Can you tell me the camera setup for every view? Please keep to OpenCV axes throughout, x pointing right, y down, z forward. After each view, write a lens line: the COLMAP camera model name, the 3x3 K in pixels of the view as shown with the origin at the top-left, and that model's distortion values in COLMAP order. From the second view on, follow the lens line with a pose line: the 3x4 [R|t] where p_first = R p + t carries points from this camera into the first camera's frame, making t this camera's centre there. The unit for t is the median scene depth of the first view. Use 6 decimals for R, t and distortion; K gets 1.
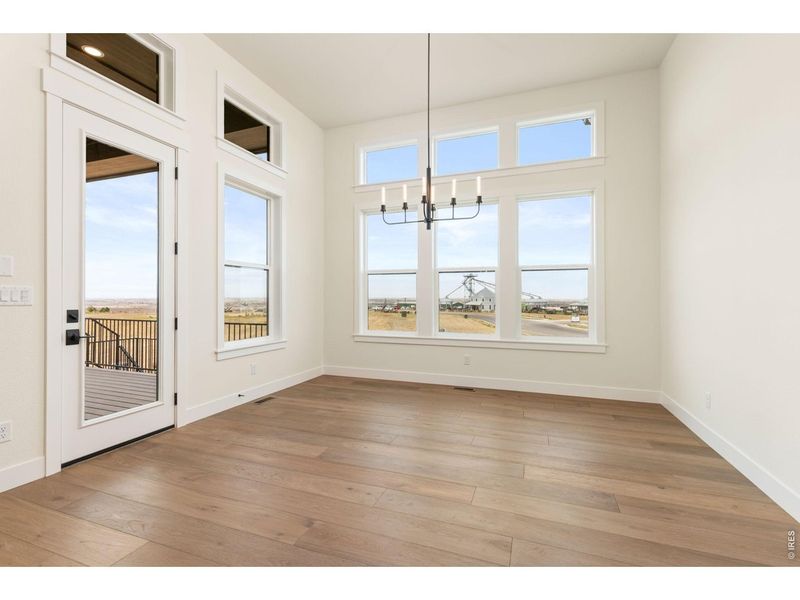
lens RADIAL K [[372.9, 0, 400.8], [0, 372.9, 298.2], [0, 0, 1]] dist [0.008425, -0.004309]
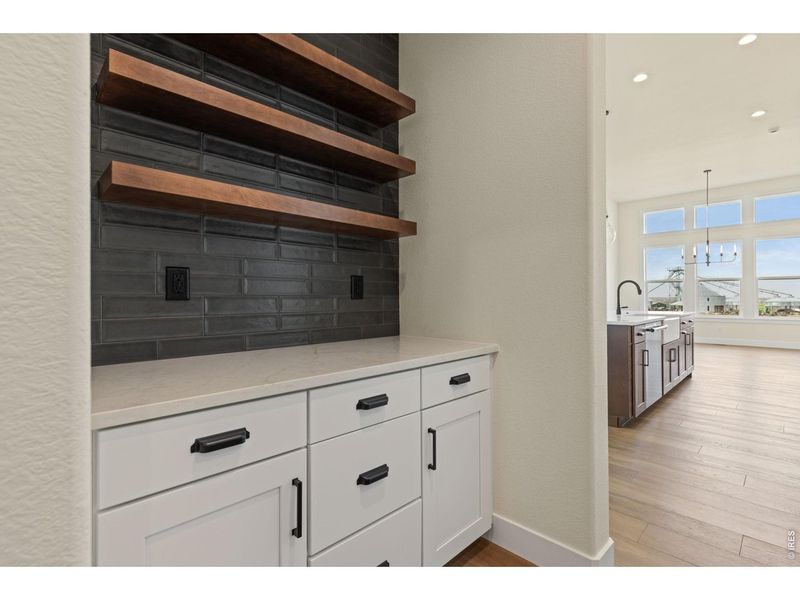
lens RADIAL K [[372.9, 0, 394.3], [0, 372.9, 298.9], [0, 0, 1]] dist [0.008425, -0.004309]
pose [[0.896481, -0.002657, -0.443075, -0.390741], [0.003571, 0.999993, 0.001228, 0.009599], [0.443068, -0.002683, 0.896484, -1.204555]]
